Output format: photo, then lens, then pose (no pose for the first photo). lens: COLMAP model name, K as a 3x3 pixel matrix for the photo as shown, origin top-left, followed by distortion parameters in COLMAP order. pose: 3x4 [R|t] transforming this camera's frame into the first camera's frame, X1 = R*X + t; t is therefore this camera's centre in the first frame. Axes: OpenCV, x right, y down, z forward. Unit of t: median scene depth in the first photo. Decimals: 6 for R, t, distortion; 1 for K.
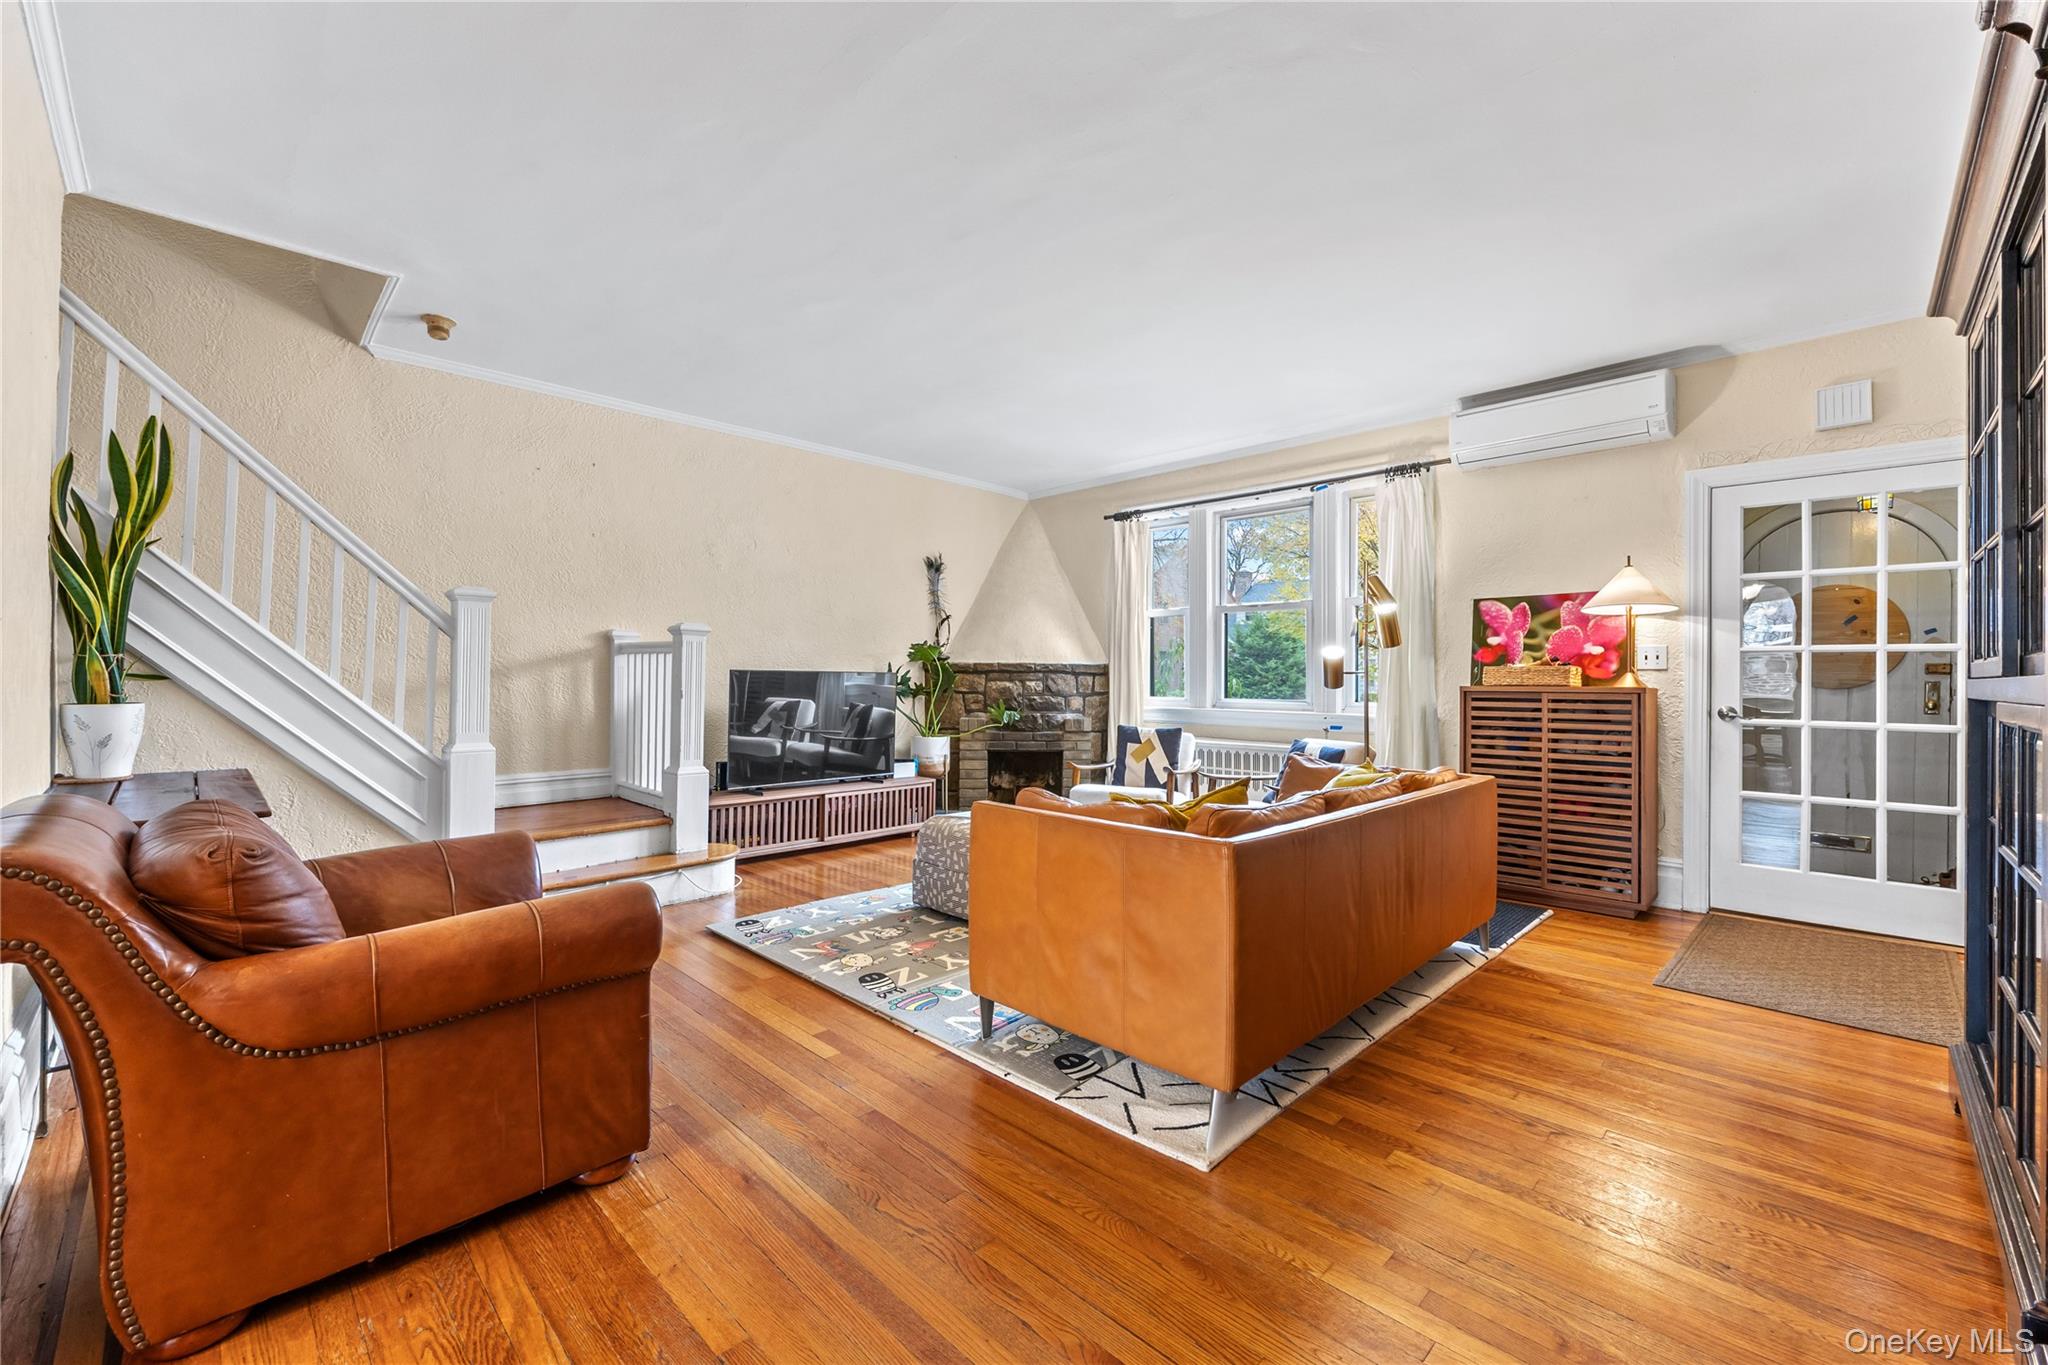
lens RADIAL K [[827.9, 0, 1022.3], [0, 827.9, 662.1], [0, 0, 1]] dist [-0.000707, 0.000282]
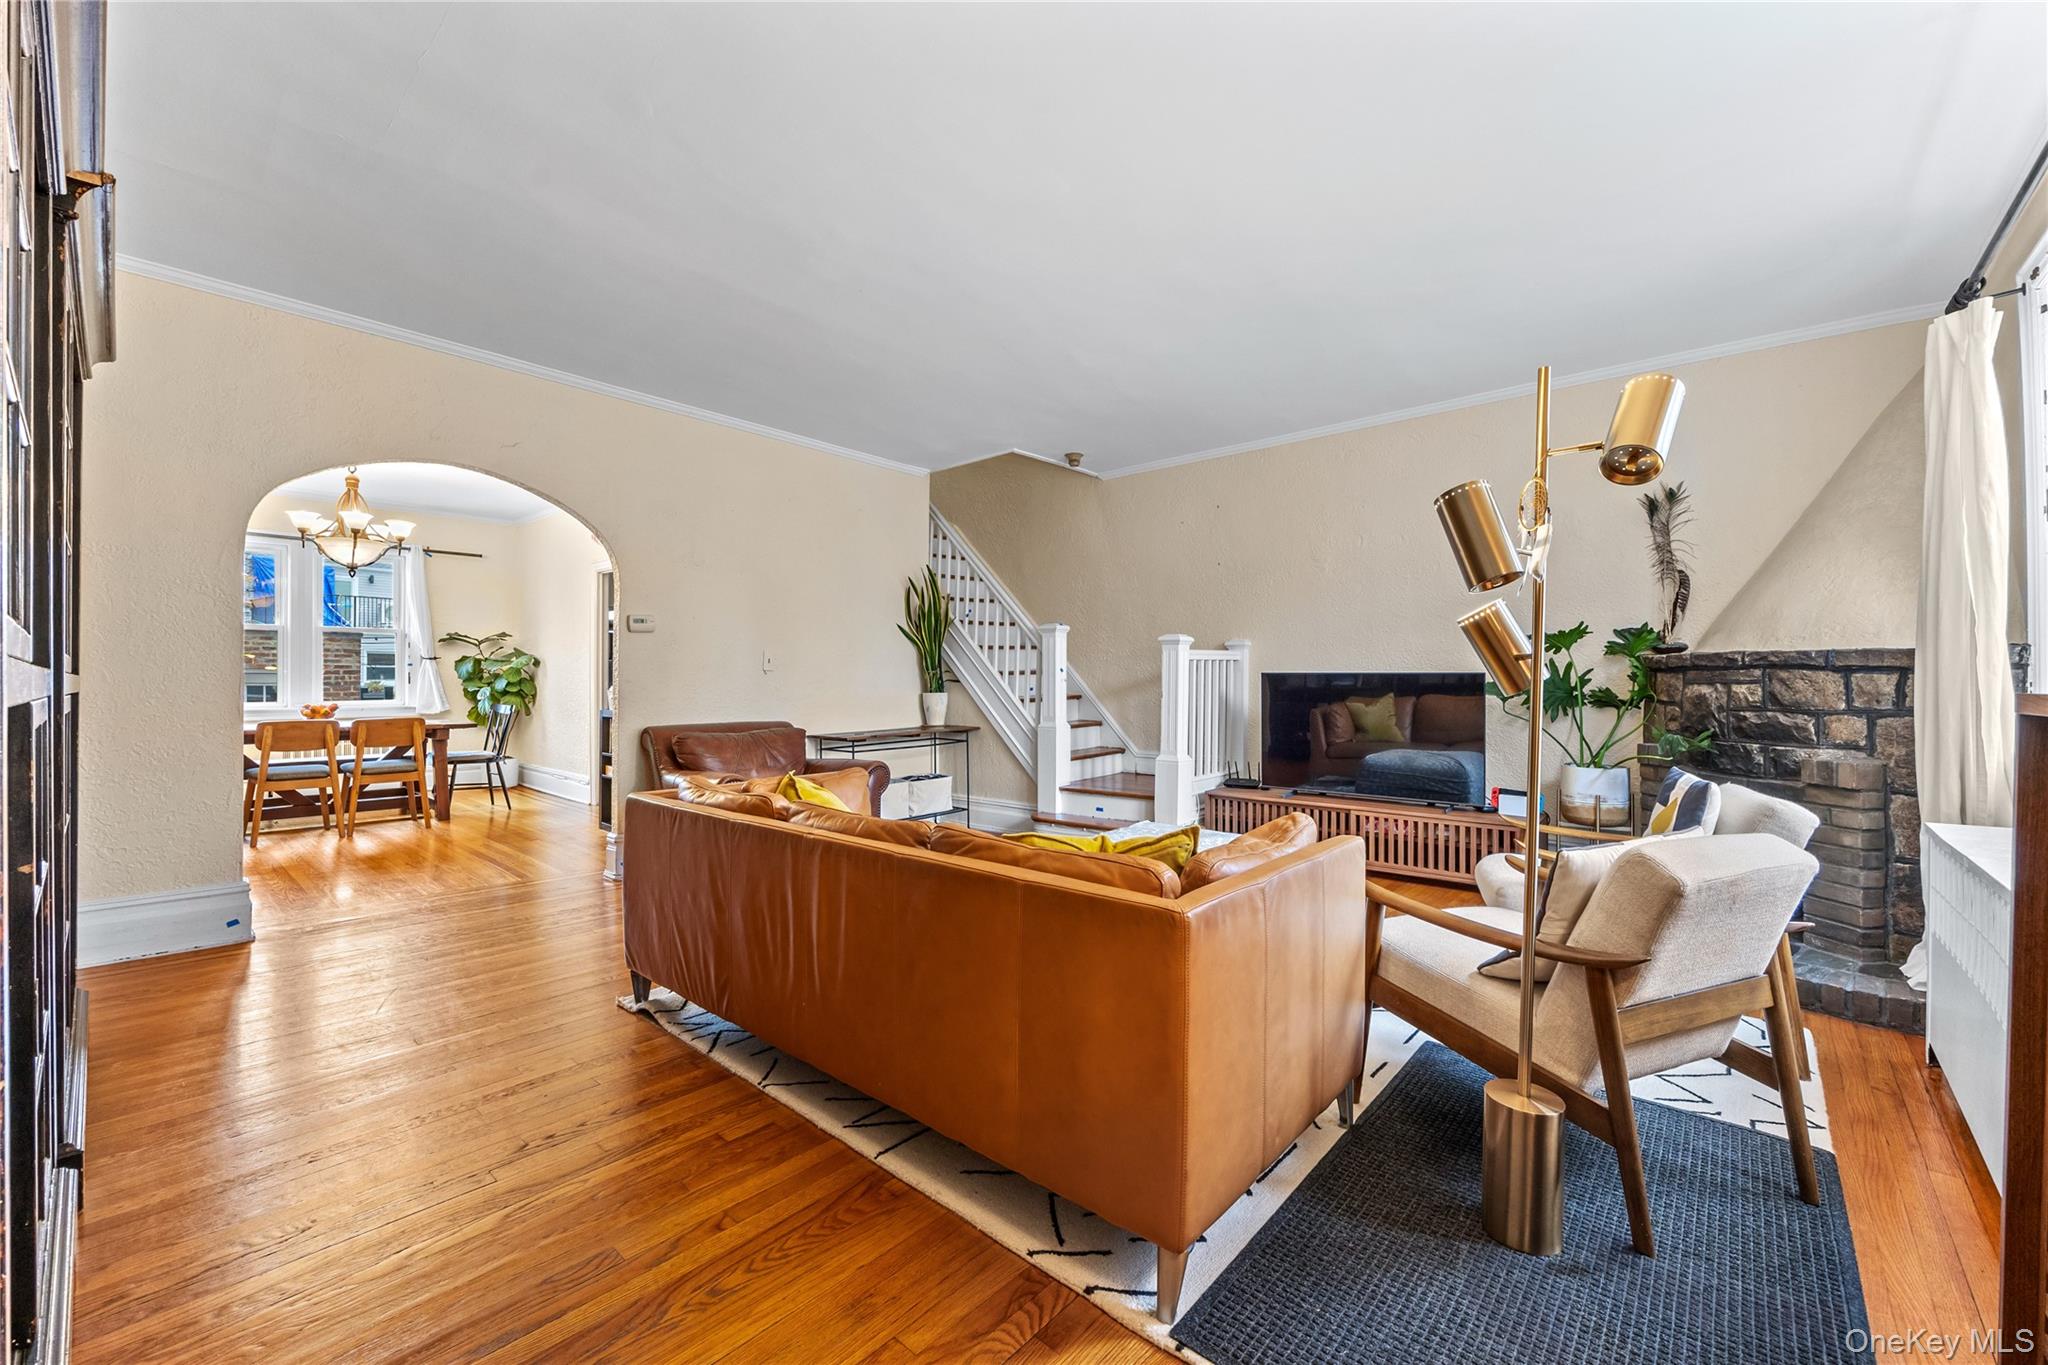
lens RADIAL K [[827.9, 0, 1026.8], [0, 827.9, 682.1], [0, 0, 1]] dist [-0.000707, 0.000282]
pose [[0.062873, -0.003239, -0.998016, 0.713704], [0.021145, 0.999775, -0.001912, 0.016932], [0.997797, -0.020983, 0.062928, 0.665225]]
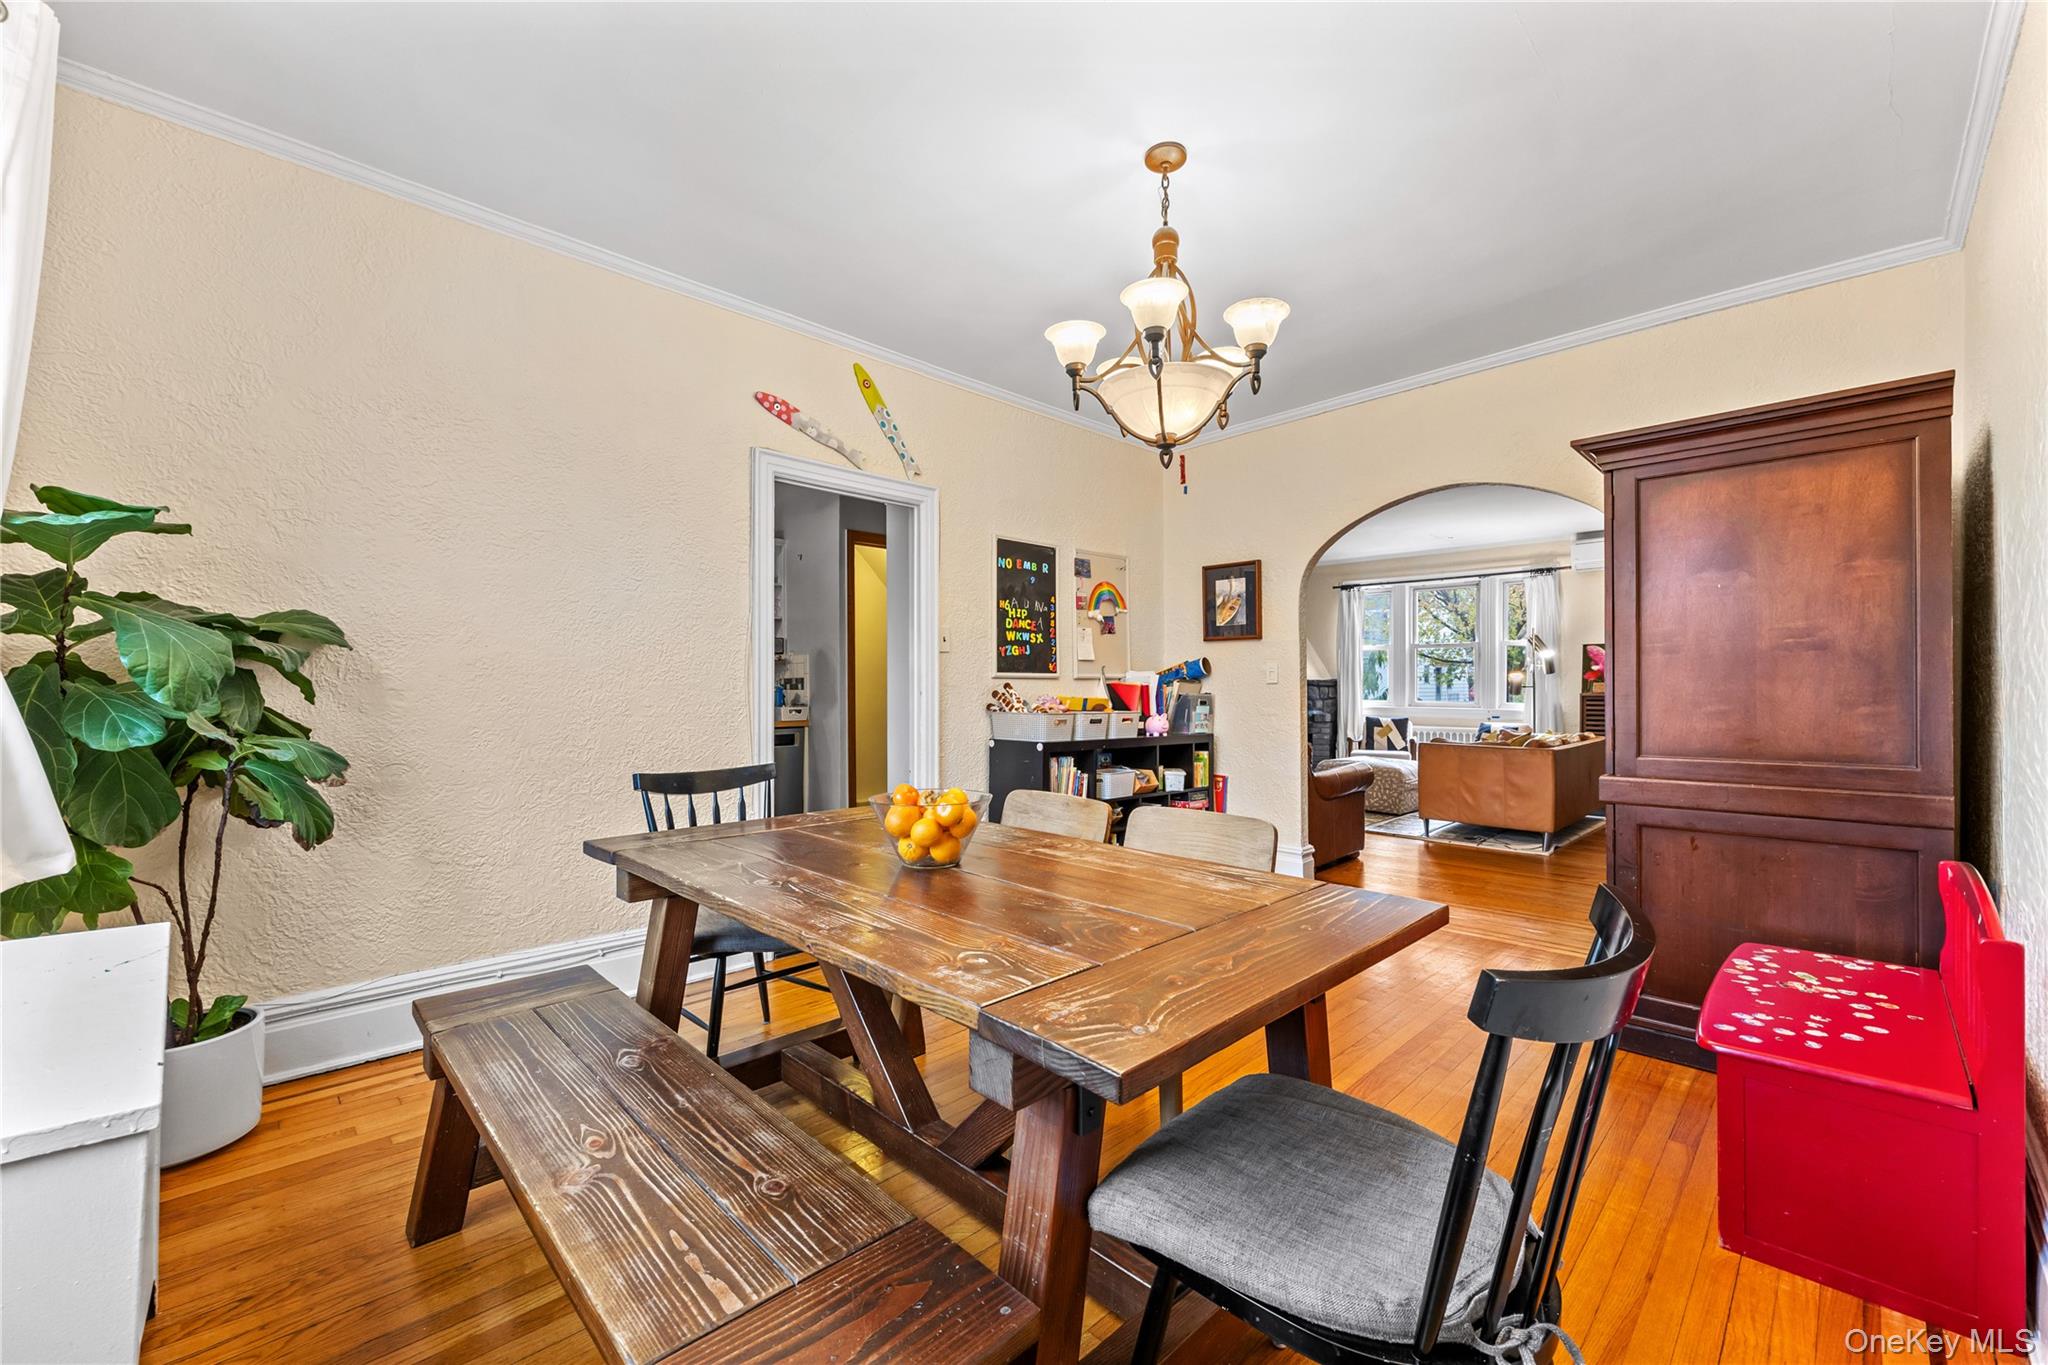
lens RADIAL K [[827.9, 0, 1040.0], [0, 827.9, 683.9], [0, 0, 1]] dist [-0.000707, 0.000282]
pose [[0.999894, -0.007192, 0.012634, -0.668201], [0.006925, 0.999754, 0.021060, -0.036983], [-0.012782, -0.020970, 0.999698, -0.800099]]
